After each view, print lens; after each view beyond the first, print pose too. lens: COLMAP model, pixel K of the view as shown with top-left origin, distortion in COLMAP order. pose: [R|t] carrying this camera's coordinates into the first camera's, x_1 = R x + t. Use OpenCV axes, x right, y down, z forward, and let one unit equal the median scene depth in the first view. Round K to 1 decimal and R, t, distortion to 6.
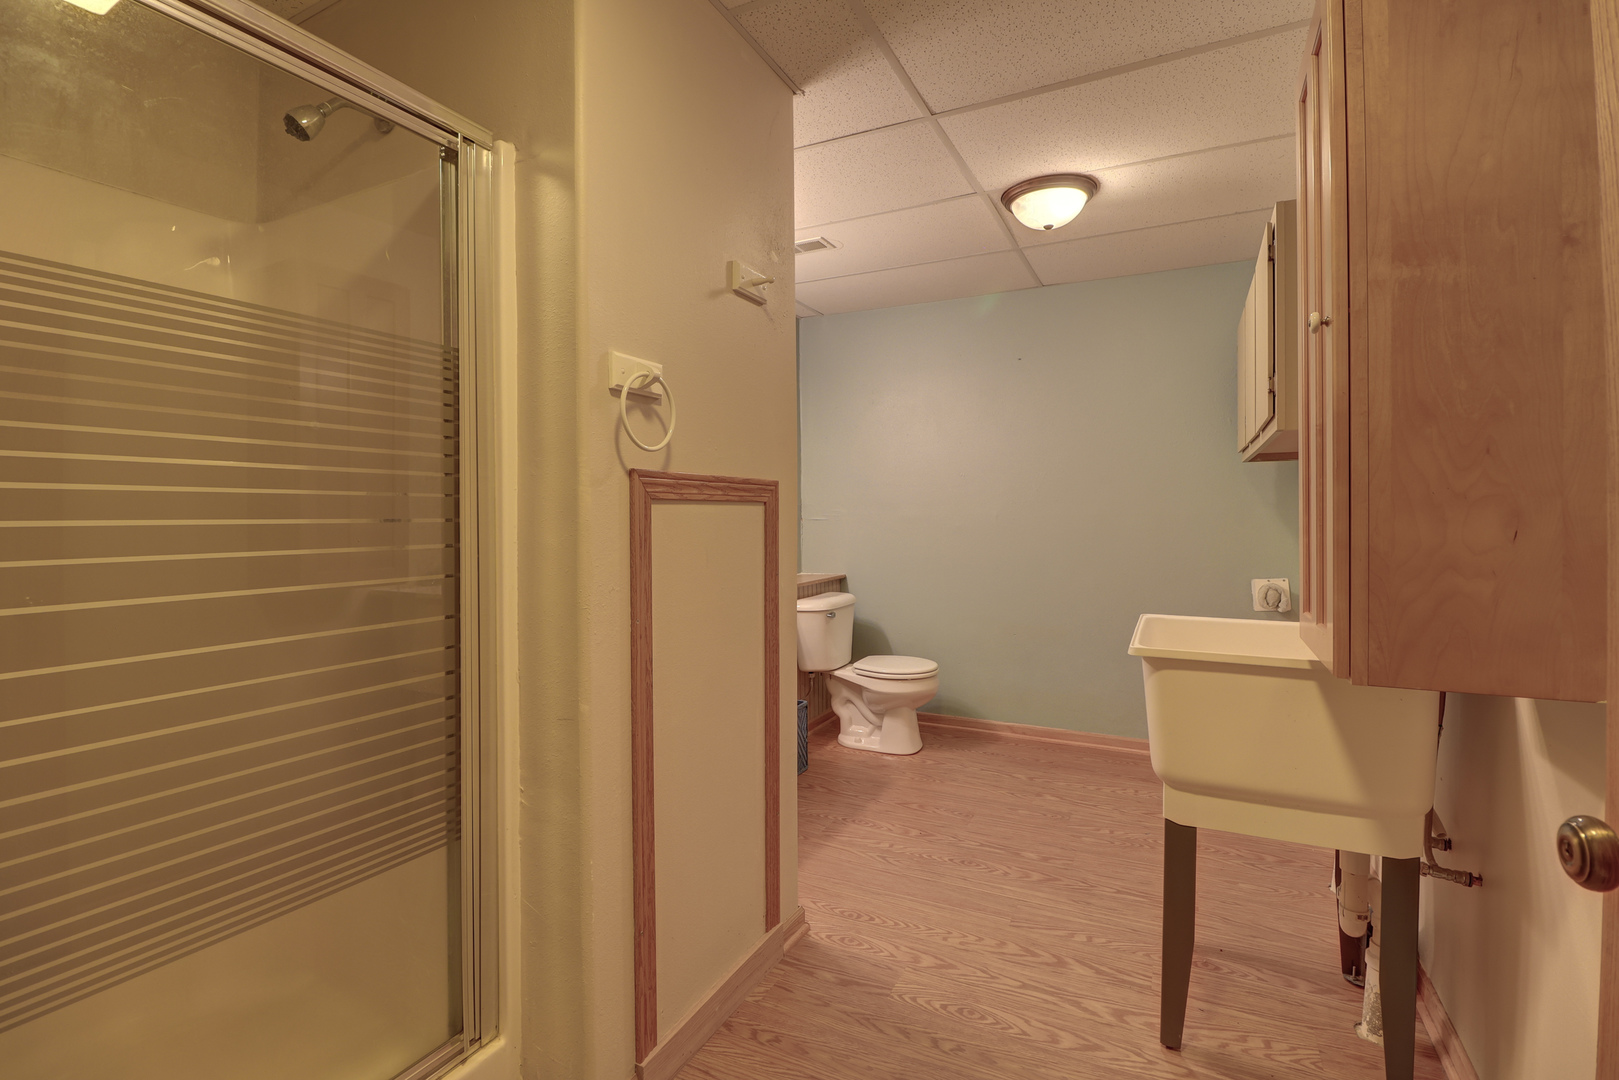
lens RADIAL K [[745.4, 0, 809.7], [0, 745.4, 526.3], [0, 0, 1]] dist [-0.003742, -0.005556]
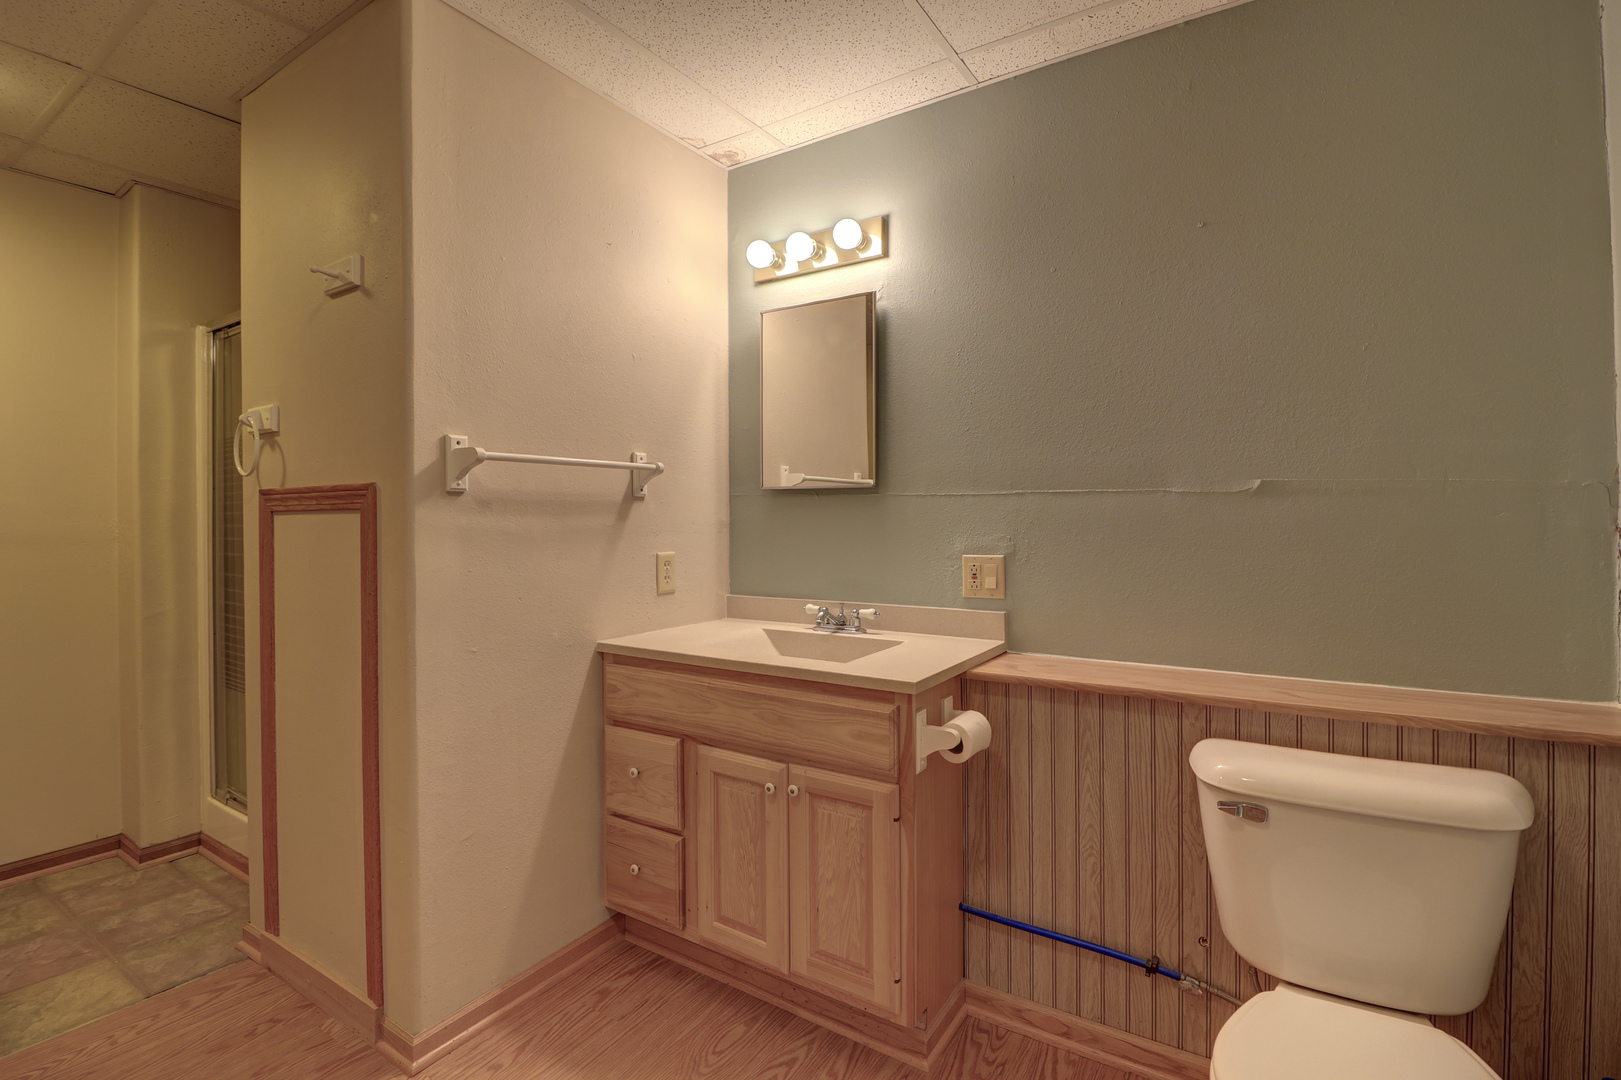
lens RADIAL K [[746.4, 0, 809.9], [0, 746.4, 531.4], [0, 0, 1]] dist [-0.003742, -0.005556]
pose [[-0.107338, 0.017636, -0.994066, 0.893658], [-0.009621, 0.999777, 0.018776, -0.032336], [0.994176, 0.011579, -0.107145, 1.909563]]
